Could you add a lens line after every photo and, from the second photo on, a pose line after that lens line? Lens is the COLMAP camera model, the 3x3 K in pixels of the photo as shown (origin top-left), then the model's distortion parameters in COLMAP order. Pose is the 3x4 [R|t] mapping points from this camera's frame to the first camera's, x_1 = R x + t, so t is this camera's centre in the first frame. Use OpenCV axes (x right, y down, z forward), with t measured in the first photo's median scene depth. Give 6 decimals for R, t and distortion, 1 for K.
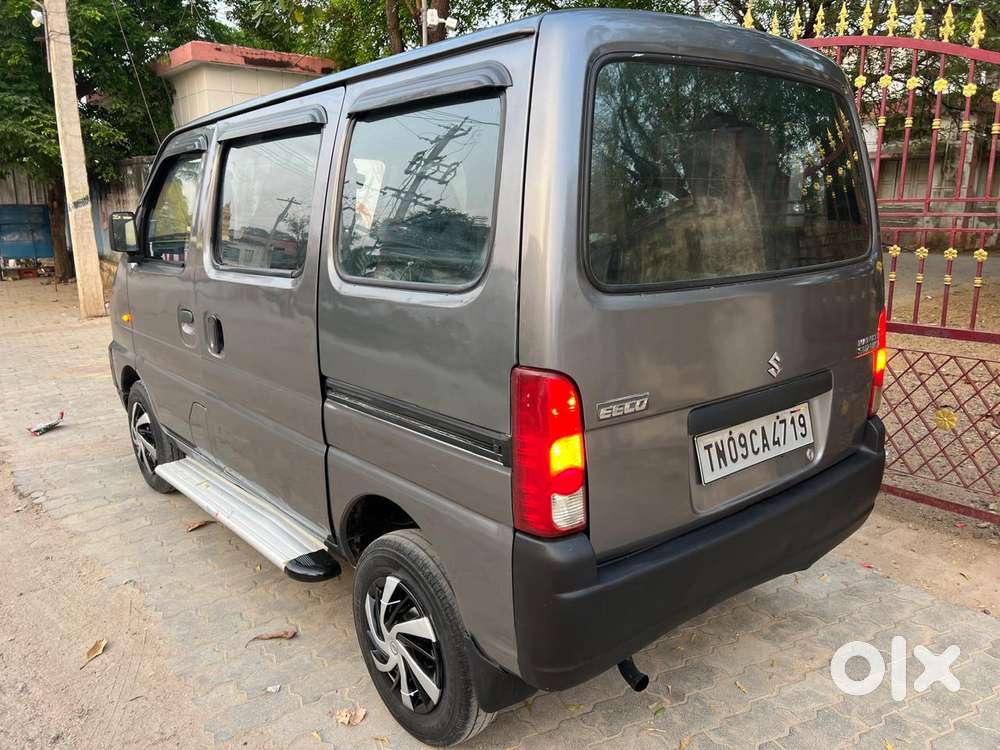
lens RADIAL K [[764.0, 0, 502.3], [0, 764.0, 375.5], [0, 0, 1]] dist [0.062663, -0.083482]
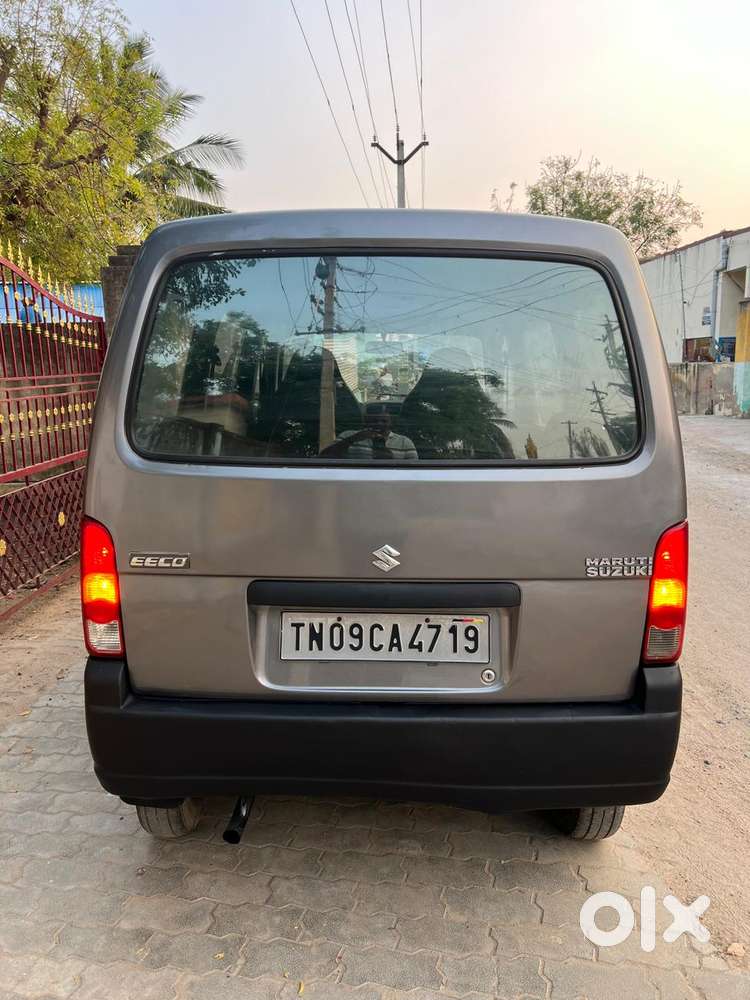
lens RADIAL K [[775.7, 0, 373.0], [0, 775.7, 500.7], [0, 0, 1]] dist [0.040671, -0.047868]
pose [[0.748646, 0.130292, -0.650041, 0.532833], [-0.155081, 0.987712, 0.019368, -0.055421], [0.644577, 0.086309, 0.759652, 0.153289]]
